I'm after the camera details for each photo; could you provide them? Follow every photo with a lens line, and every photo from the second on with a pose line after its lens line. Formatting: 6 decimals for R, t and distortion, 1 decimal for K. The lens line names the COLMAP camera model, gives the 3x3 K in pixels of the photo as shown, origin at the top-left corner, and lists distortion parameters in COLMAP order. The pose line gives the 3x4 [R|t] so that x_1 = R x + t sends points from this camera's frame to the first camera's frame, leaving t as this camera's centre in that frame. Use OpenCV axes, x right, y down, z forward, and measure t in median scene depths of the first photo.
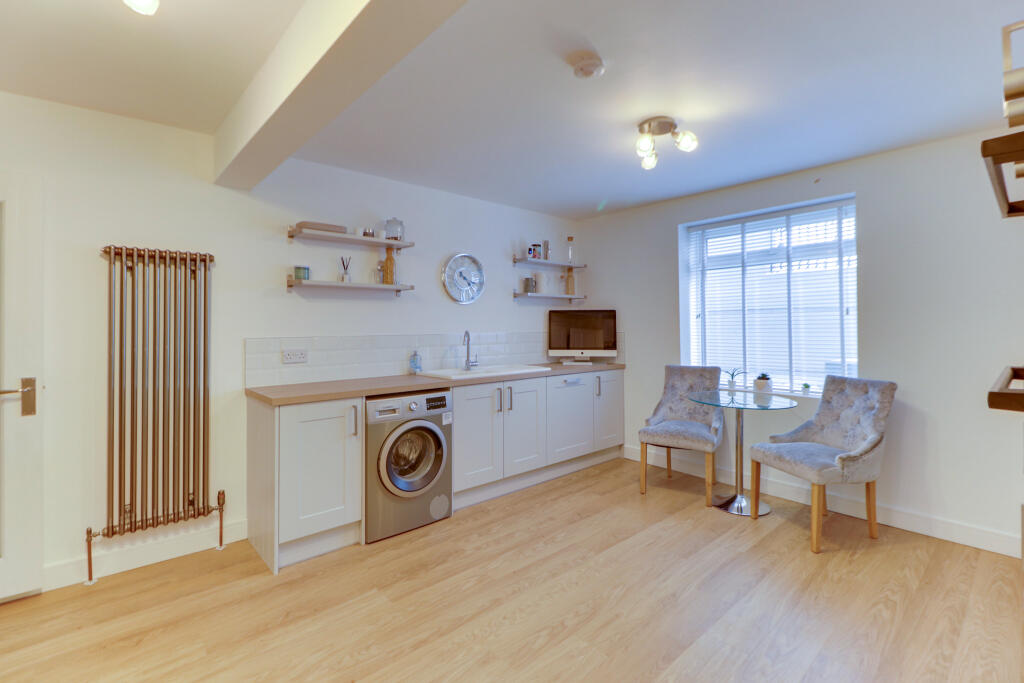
lens RADIAL K [[471.4, 0, 509.0], [0, 471.4, 322.6], [0, 0, 1]] dist [0.001390, -0.000150]
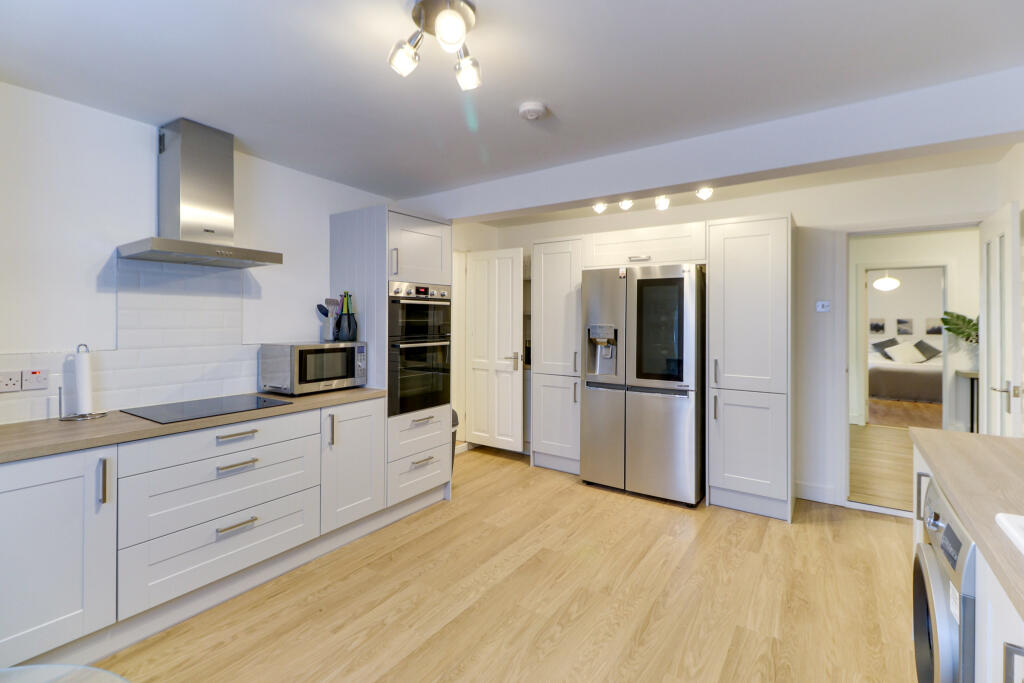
lens RADIAL K [[471.4, 0, 509.0], [0, 471.4, 322.6], [0, 0, 1]] dist [0.001390, -0.000150]
pose [[-0.972780, 0.001224, -0.231729, 0.475666], [0.001869, 0.999995, -0.002565, -0.026838], [0.231725, -0.002928, -0.972777, 2.019899]]
